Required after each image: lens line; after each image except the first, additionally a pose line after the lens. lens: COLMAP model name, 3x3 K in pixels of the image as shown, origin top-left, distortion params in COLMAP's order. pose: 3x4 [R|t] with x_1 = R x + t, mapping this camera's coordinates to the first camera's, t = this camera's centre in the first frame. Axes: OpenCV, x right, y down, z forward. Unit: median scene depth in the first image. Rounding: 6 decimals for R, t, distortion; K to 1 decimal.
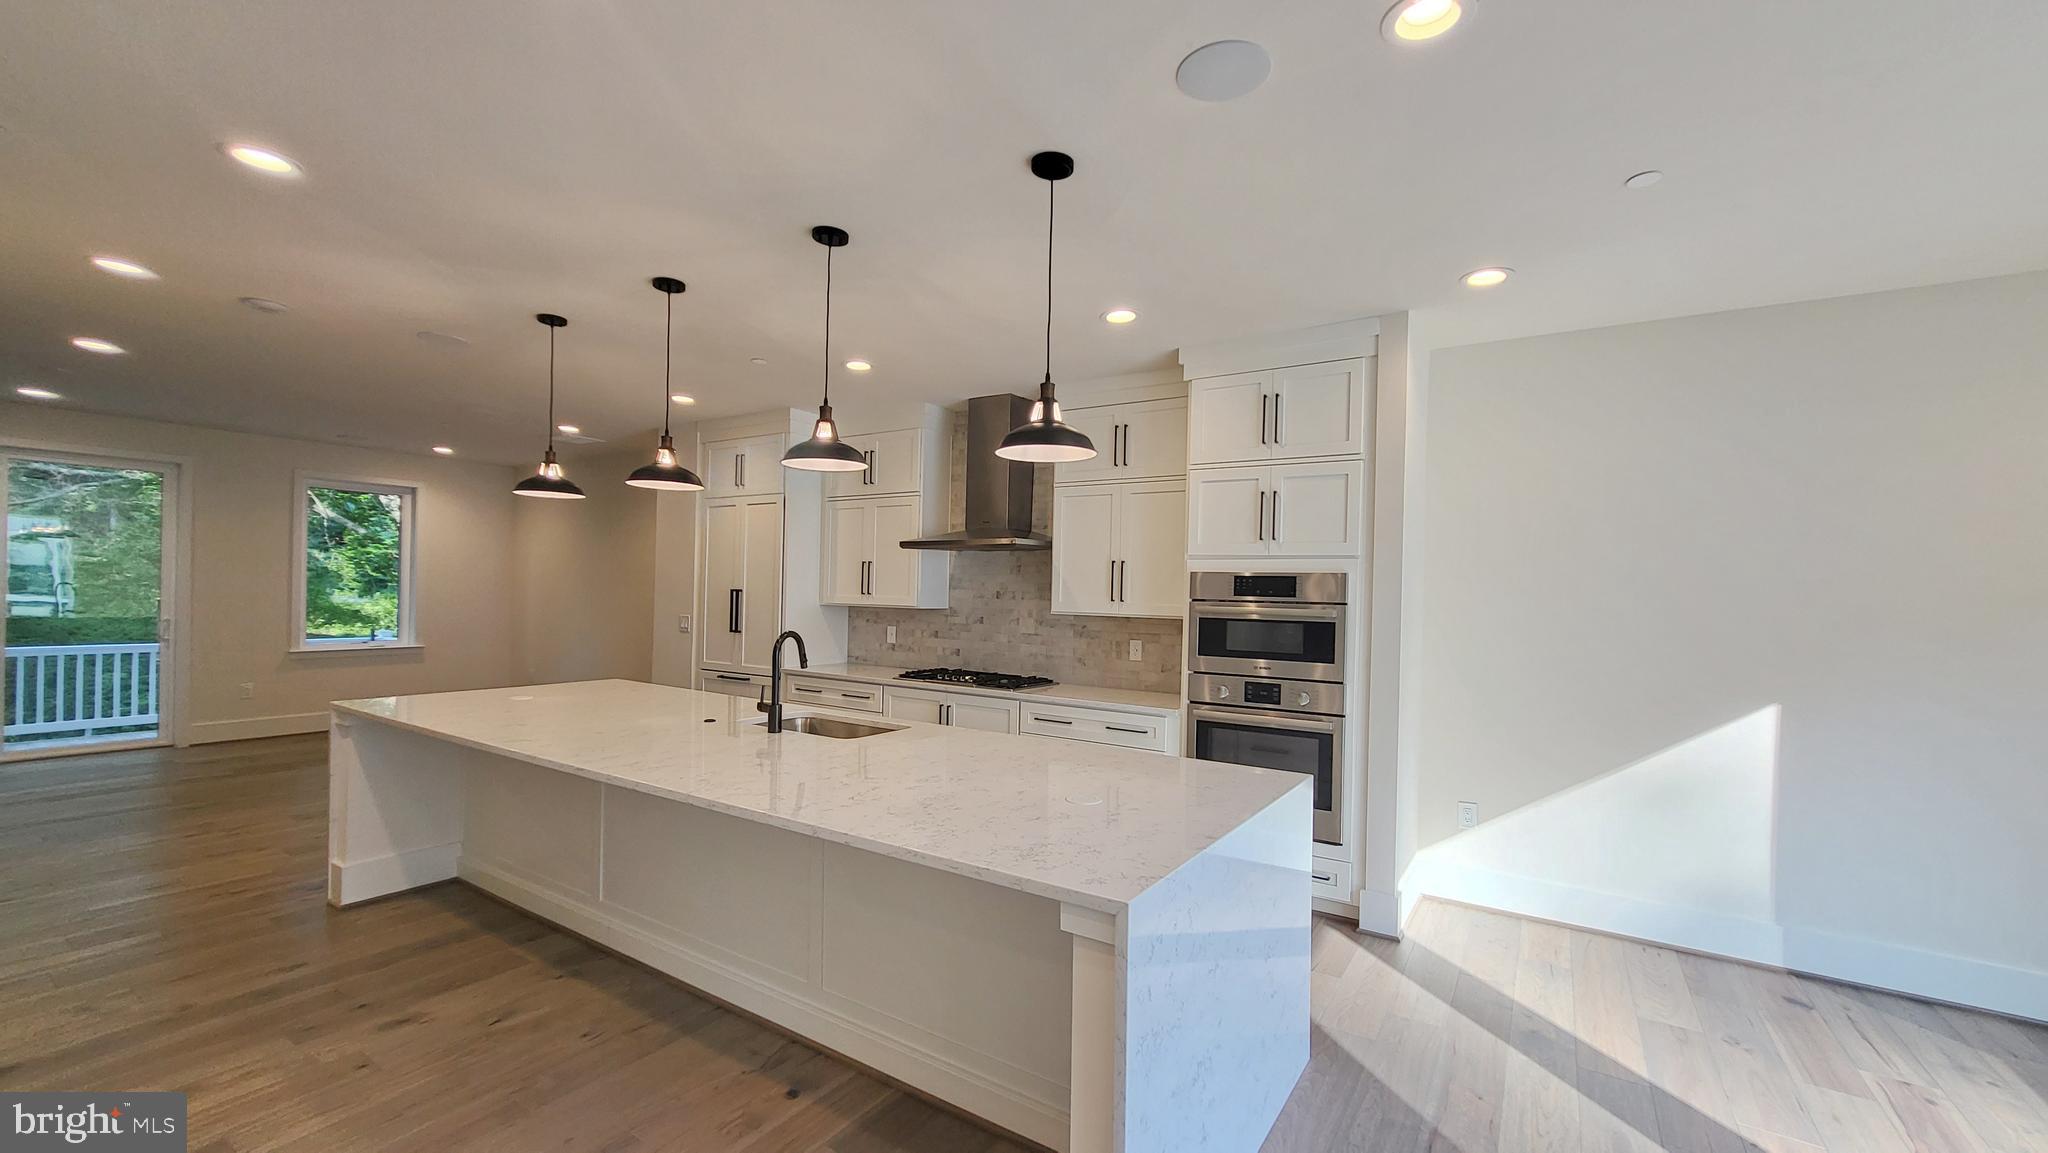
lens RADIAL K [[807.0, 0, 1042.6], [0, 807.0, 598.7], [0, 0, 1]] dist [0.002509, -0.000097]
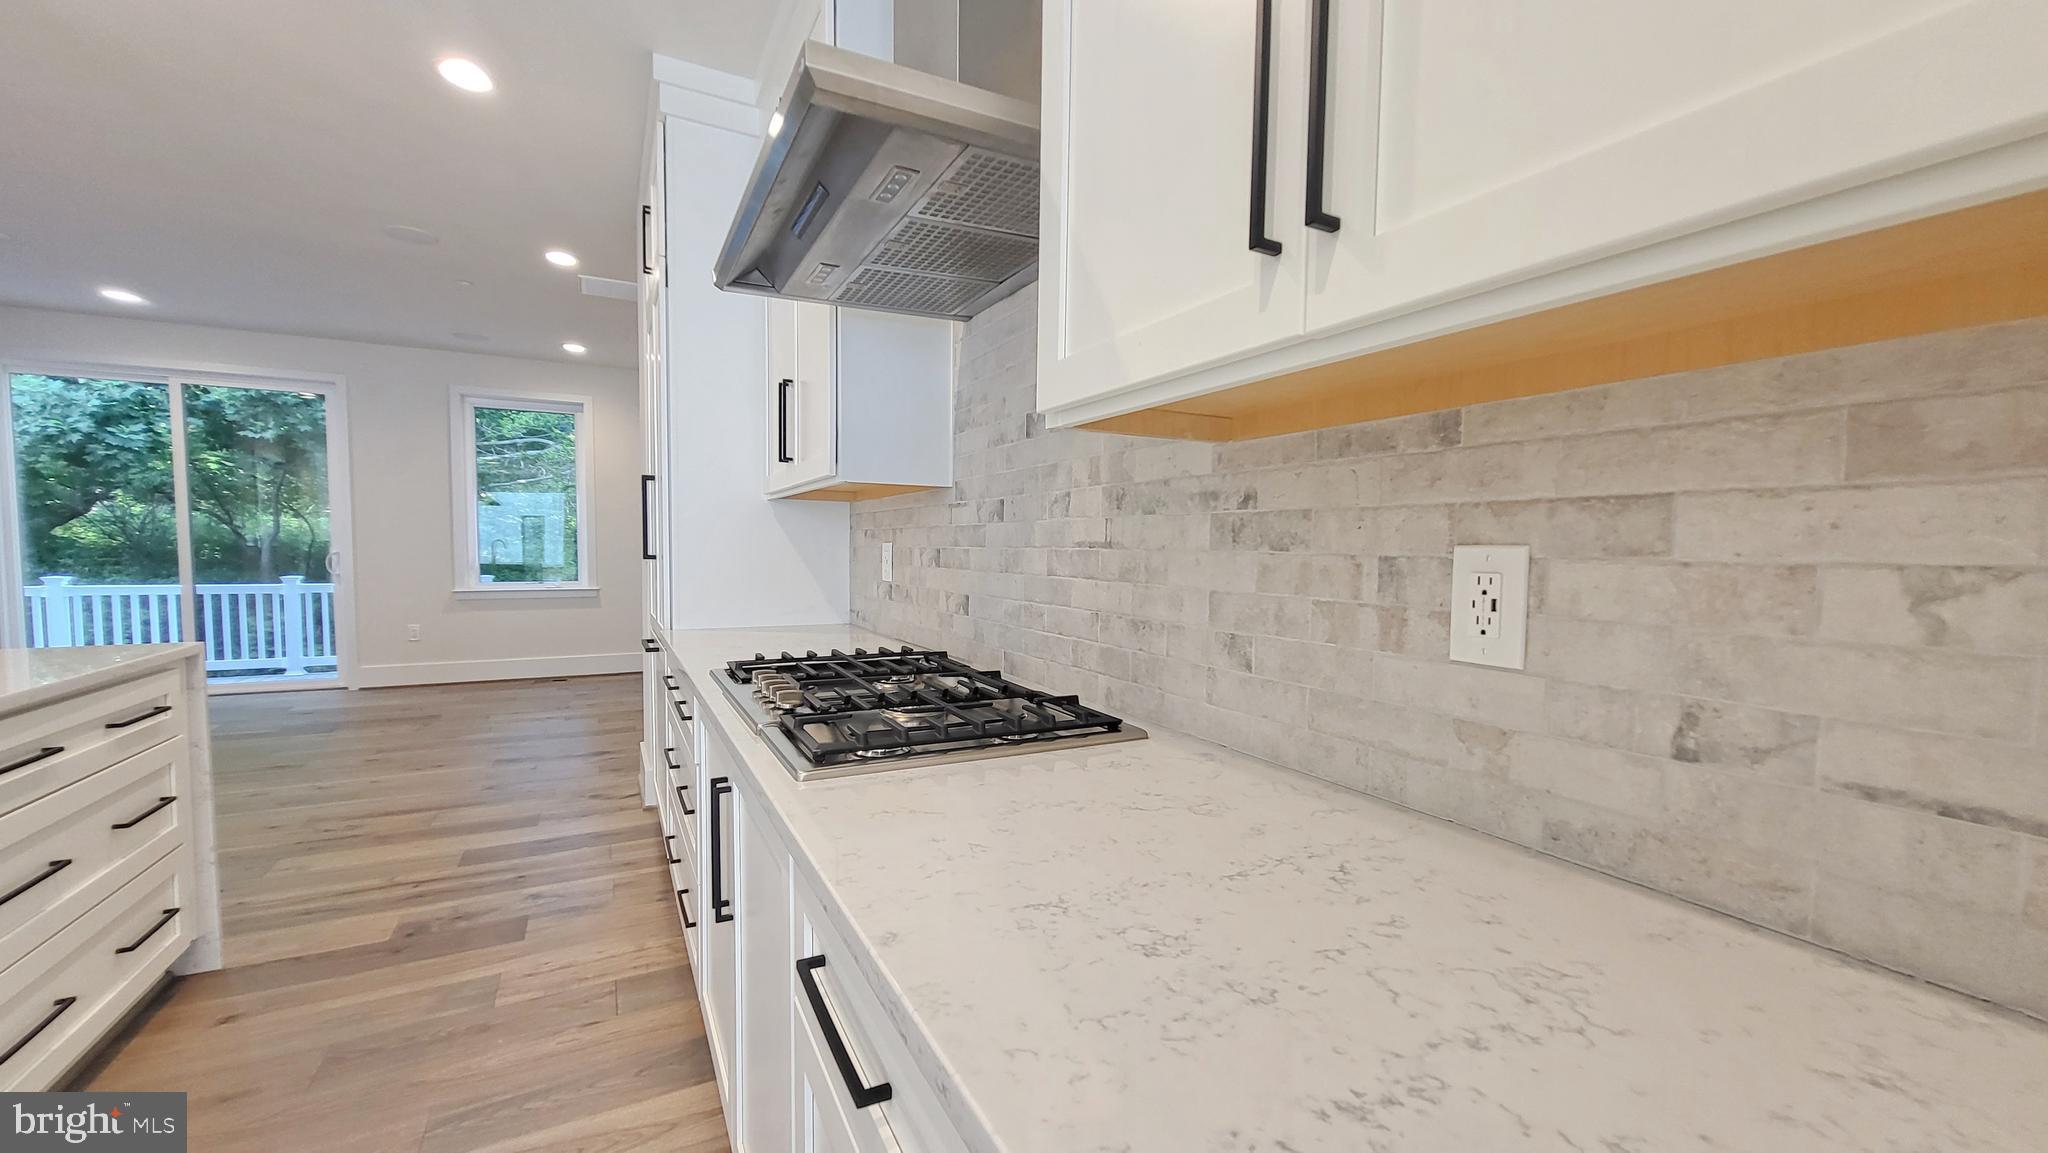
lens RADIAL K [[807.0, 0, 1048.4], [0, 807.0, 594.7], [0, 0, 1]] dist [0.002509, -0.000097]
pose [[0.880553, 0.015530, -0.473692, 0.108264], [0.004885, 0.999112, 0.041837, 0.051403], [0.473922, -0.039154, 0.879696, 0.765863]]
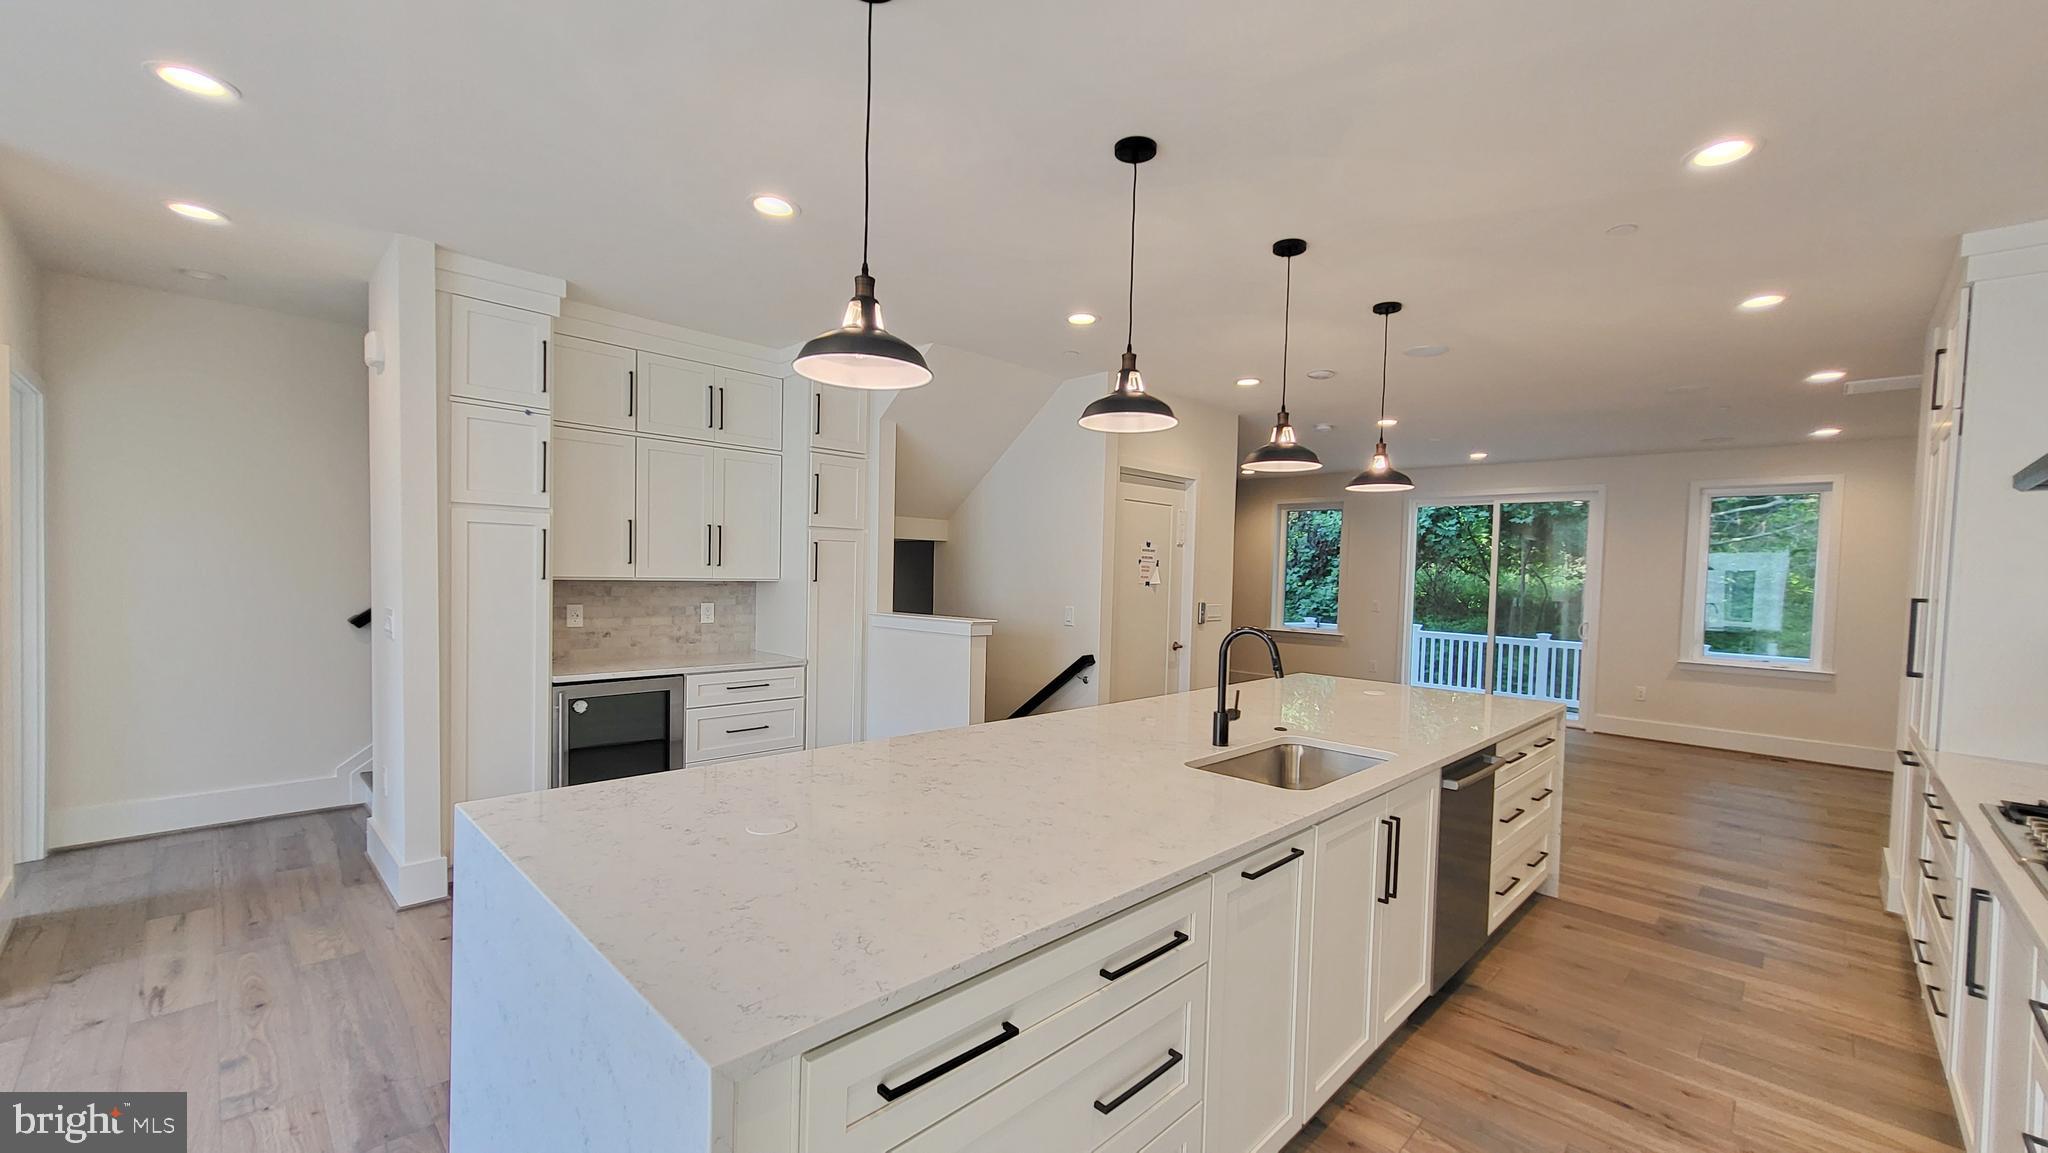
lens RADIAL K [[807.0, 0, 1043.0], [0, 807.0, 595.4], [0, 0, 1]] dist [0.002509, -0.000097]
pose [[-0.194310, 0.003784, -0.980933, 0.323013], [-0.041398, 0.999070, 0.012054, 0.004783], [0.980066, 0.042951, -0.193973, 0.601024]]
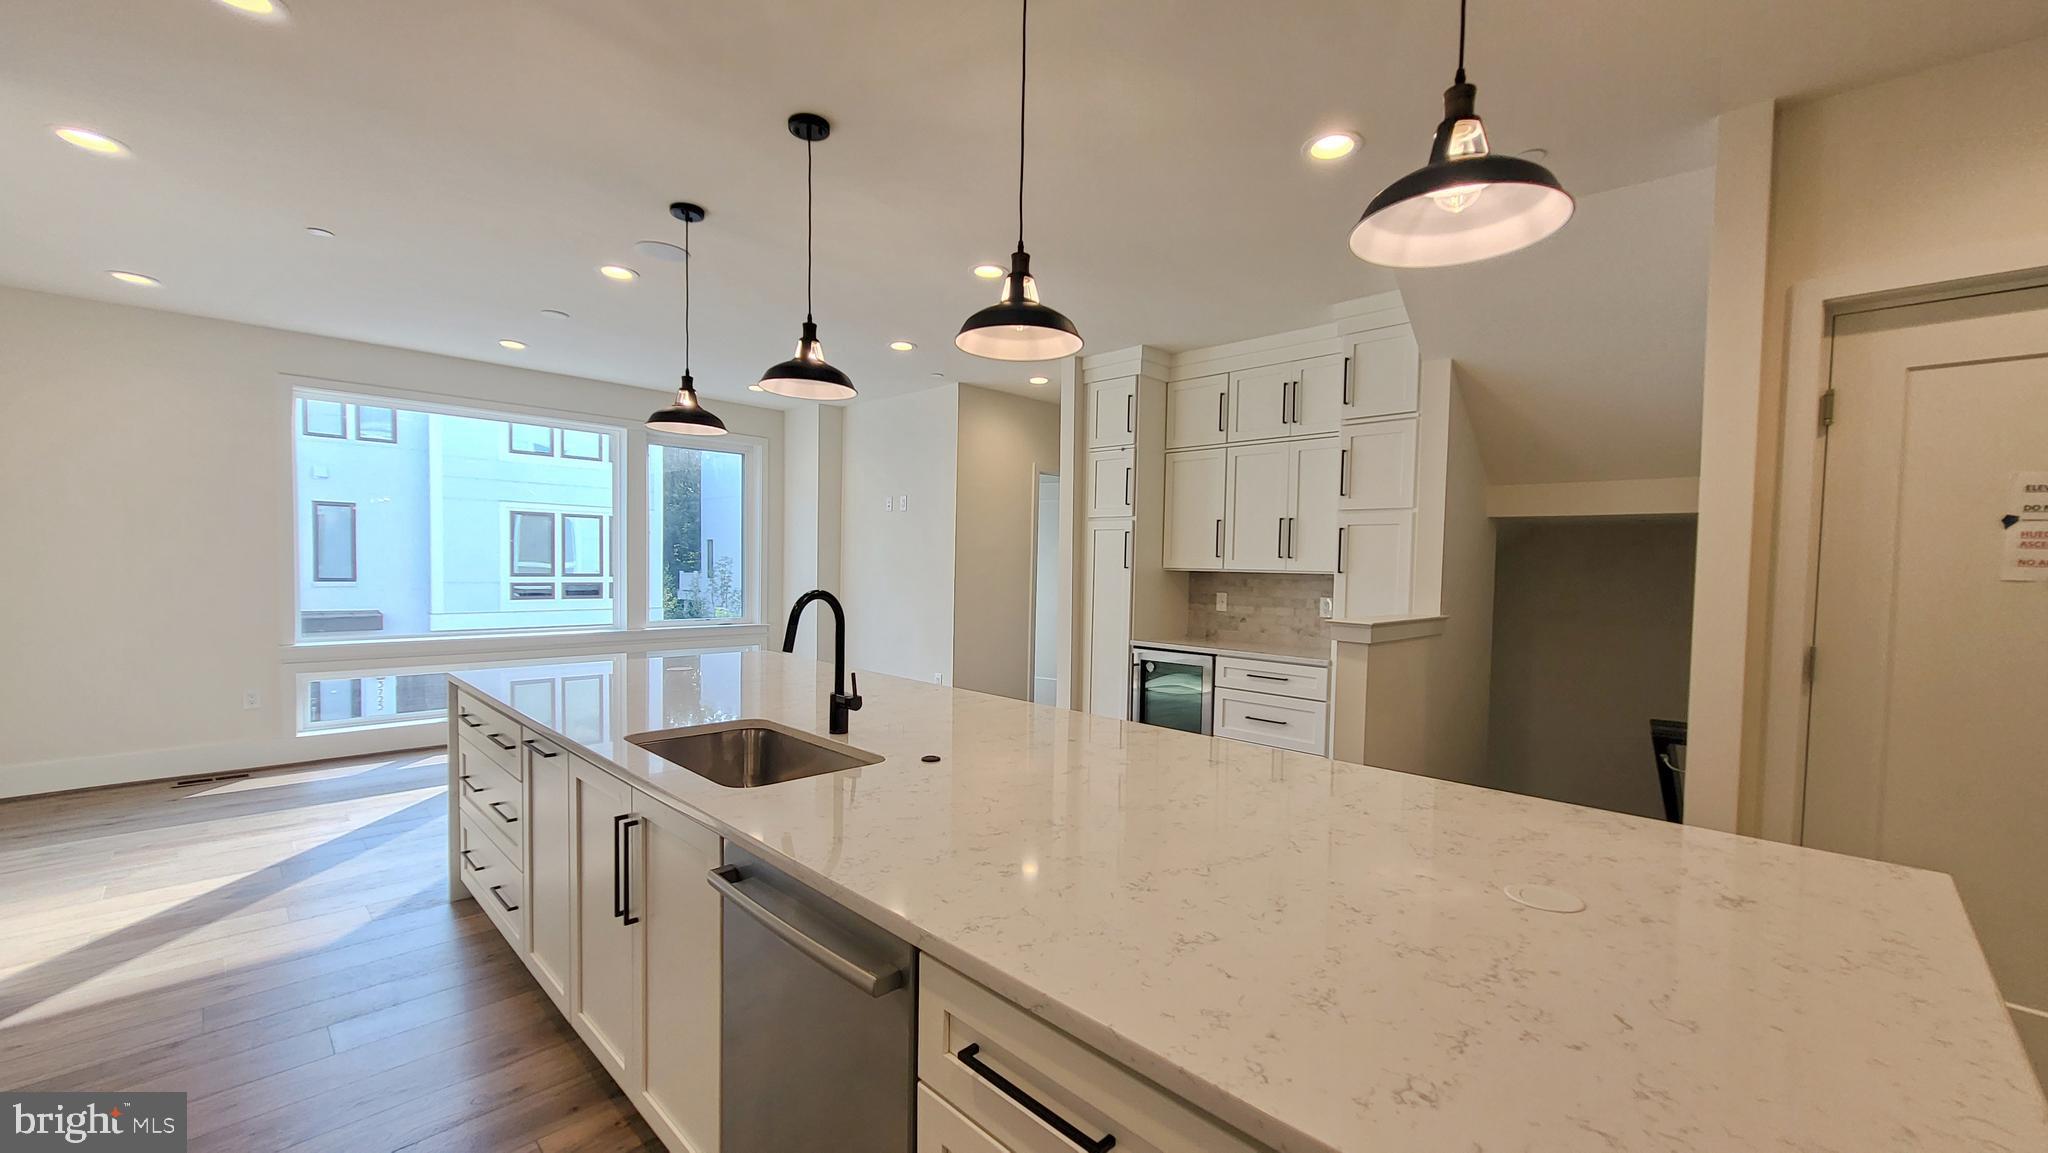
lens RADIAL K [[807.0, 0, 1043.8], [0, 807.0, 591.0], [0, 0, 1]] dist [0.002509, -0.000097]
pose [[-0.979564, -0.047294, 0.195494, -0.392870], [-0.038535, 0.998086, 0.048367, 0.001640], [-0.197407, 0.039845, -0.979512, 1.013782]]
